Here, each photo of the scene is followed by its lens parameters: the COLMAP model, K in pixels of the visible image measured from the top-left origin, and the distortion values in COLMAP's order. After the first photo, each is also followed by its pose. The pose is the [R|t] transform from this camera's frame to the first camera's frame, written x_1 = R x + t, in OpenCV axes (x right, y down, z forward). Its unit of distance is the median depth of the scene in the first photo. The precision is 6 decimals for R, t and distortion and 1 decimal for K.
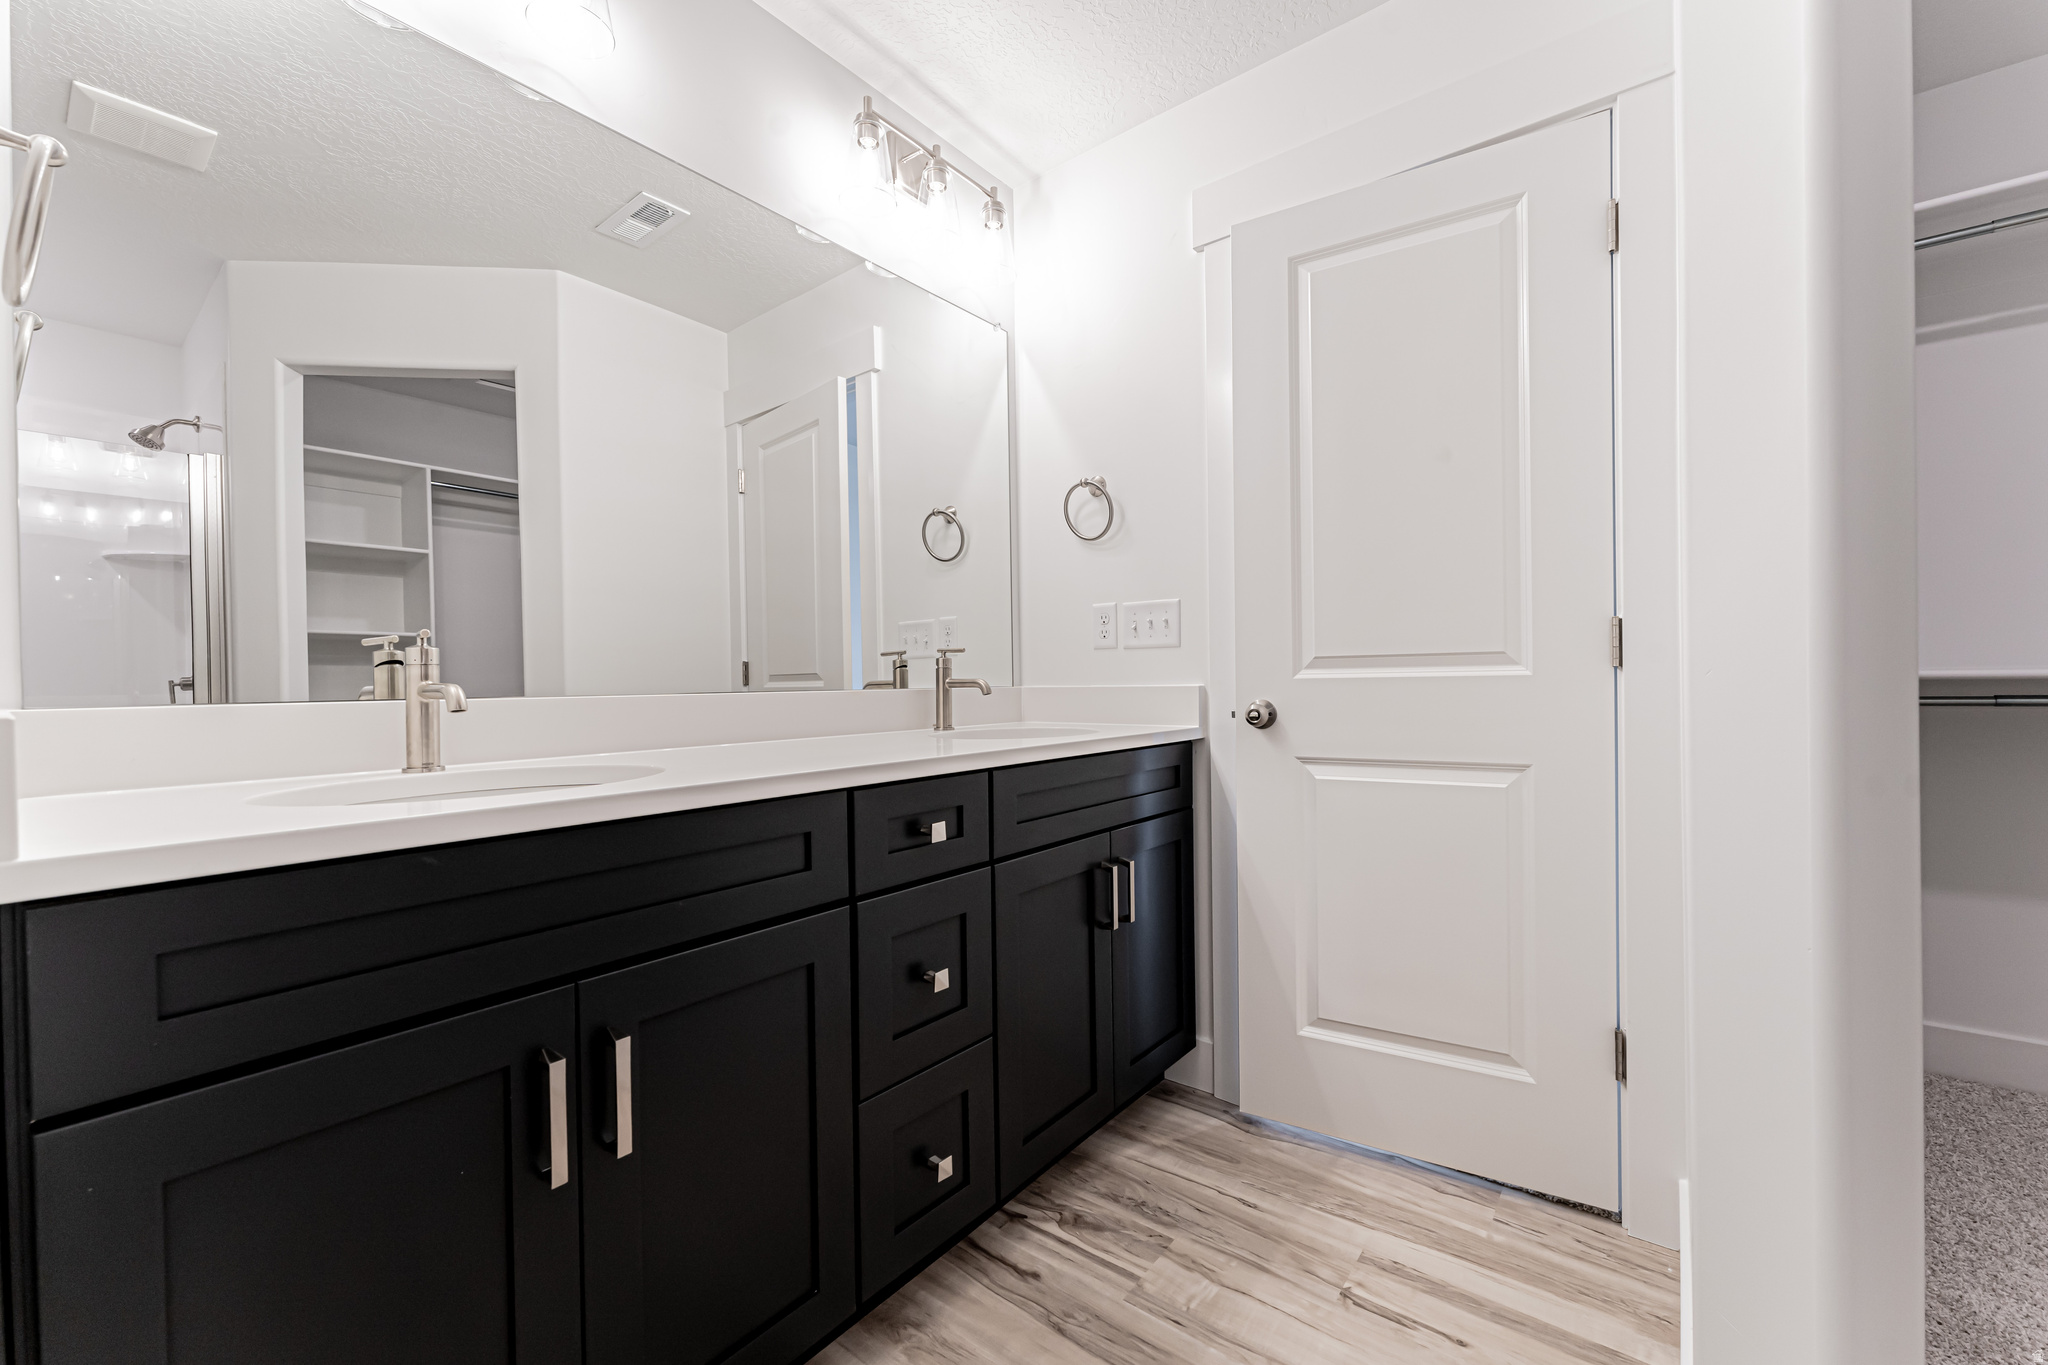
lens RADIAL K [[826.2, 0, 1019.7], [0, 826.2, 685.7], [0, 0, 1]] dist [-0.000059, 0.000078]
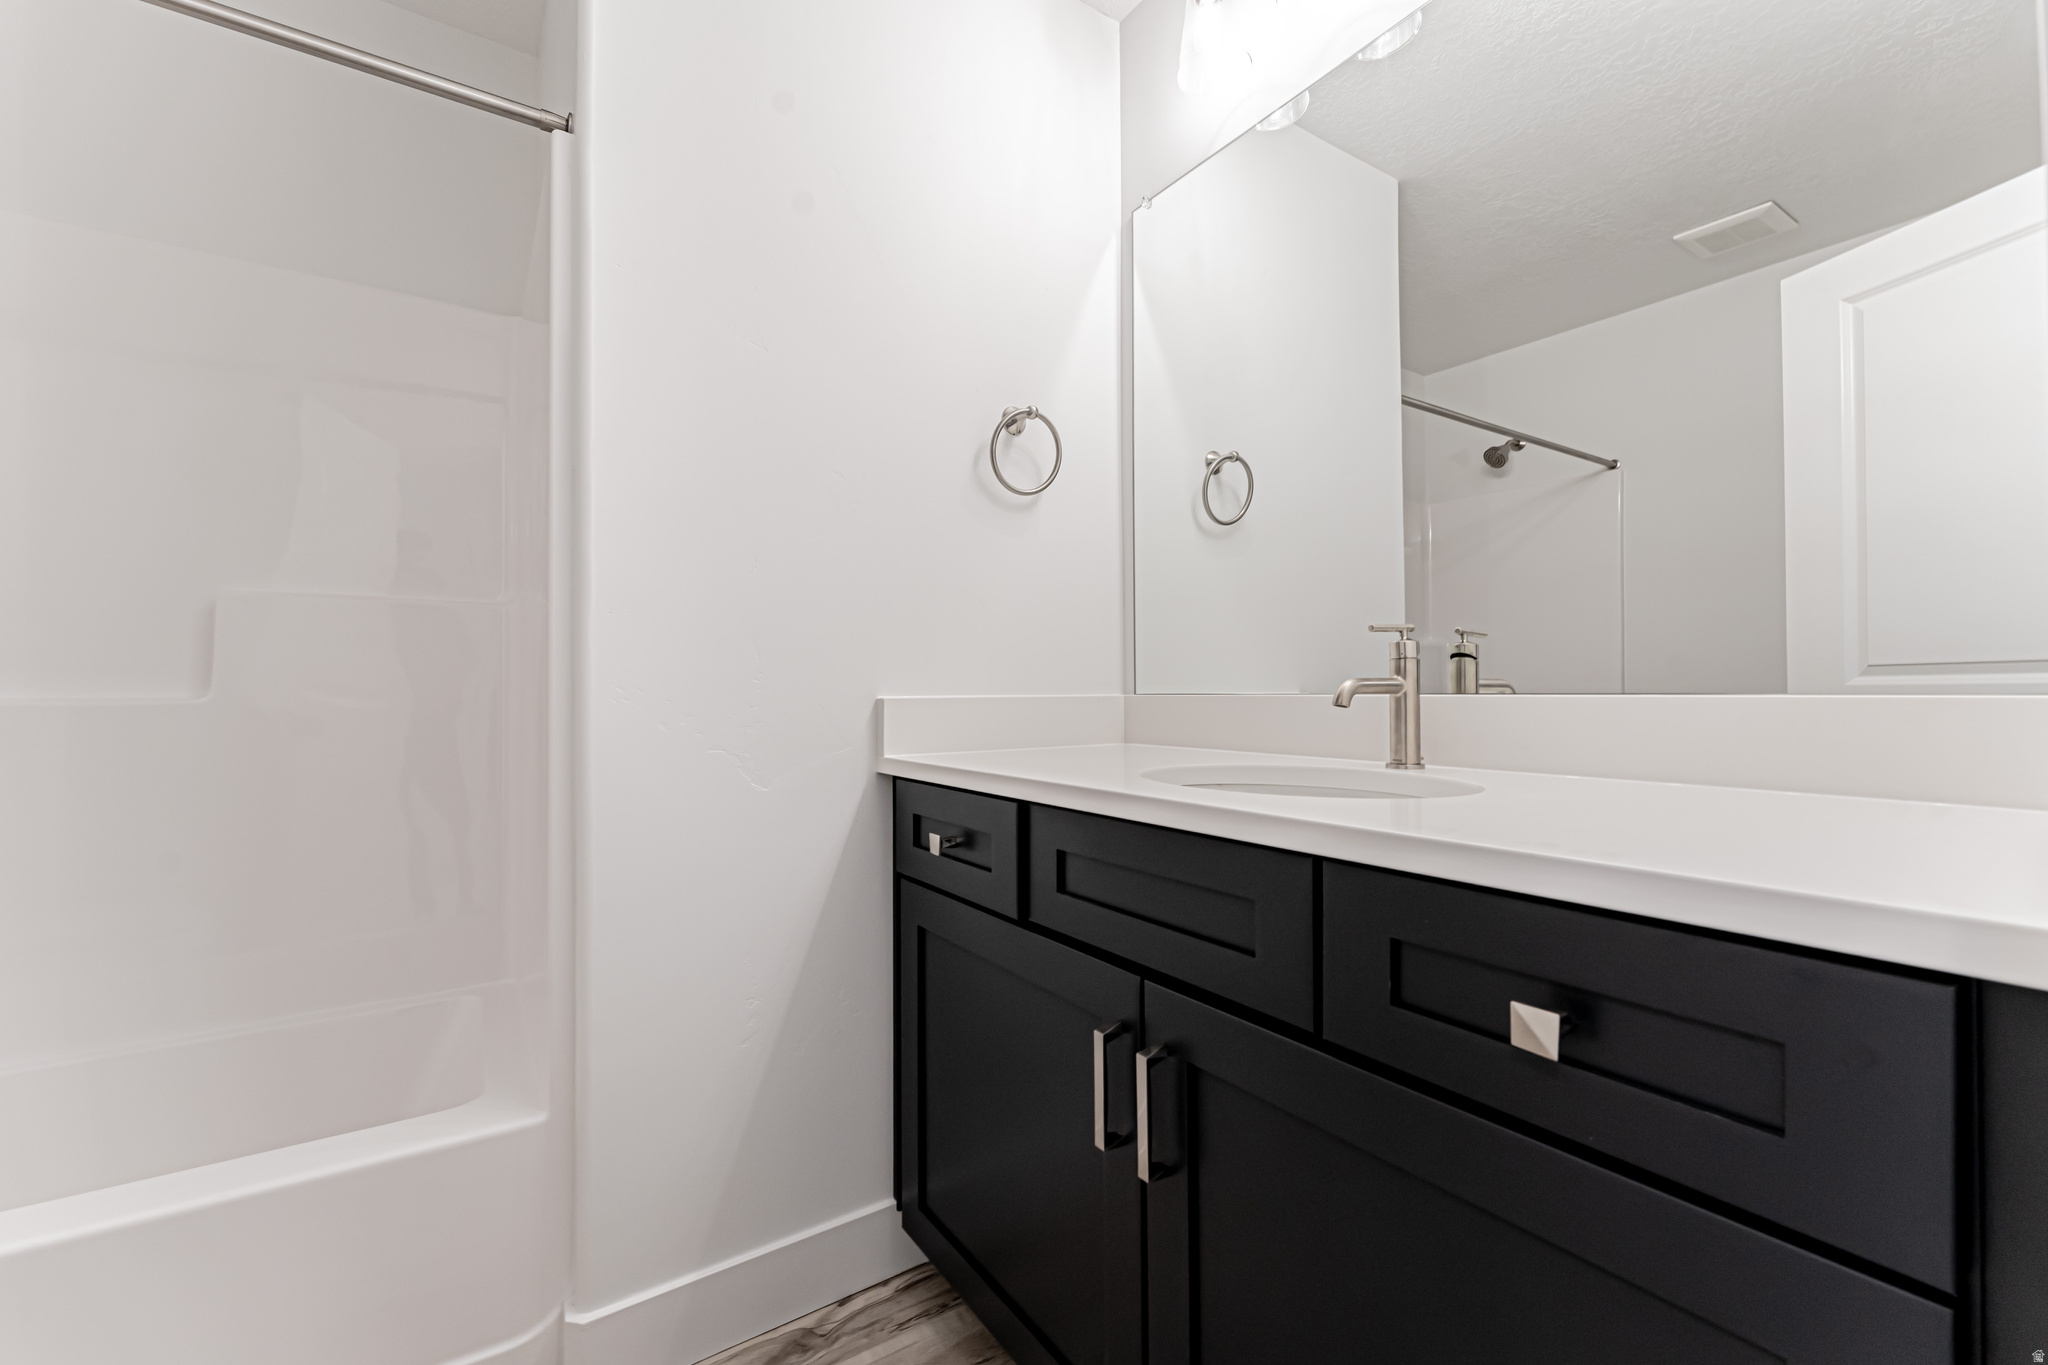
lens RADIAL K [[891.2, 0, 1022.6], [0, 891.2, 669.9], [0, 0, 1]] dist [0.000836, 0.000064]
pose [[-0.291187, -0.000306, -0.956666, 0.399675], [0.003431, 0.999993, -0.001364, -0.011059], [0.956660, -0.003680, -0.291184, 0.822014]]
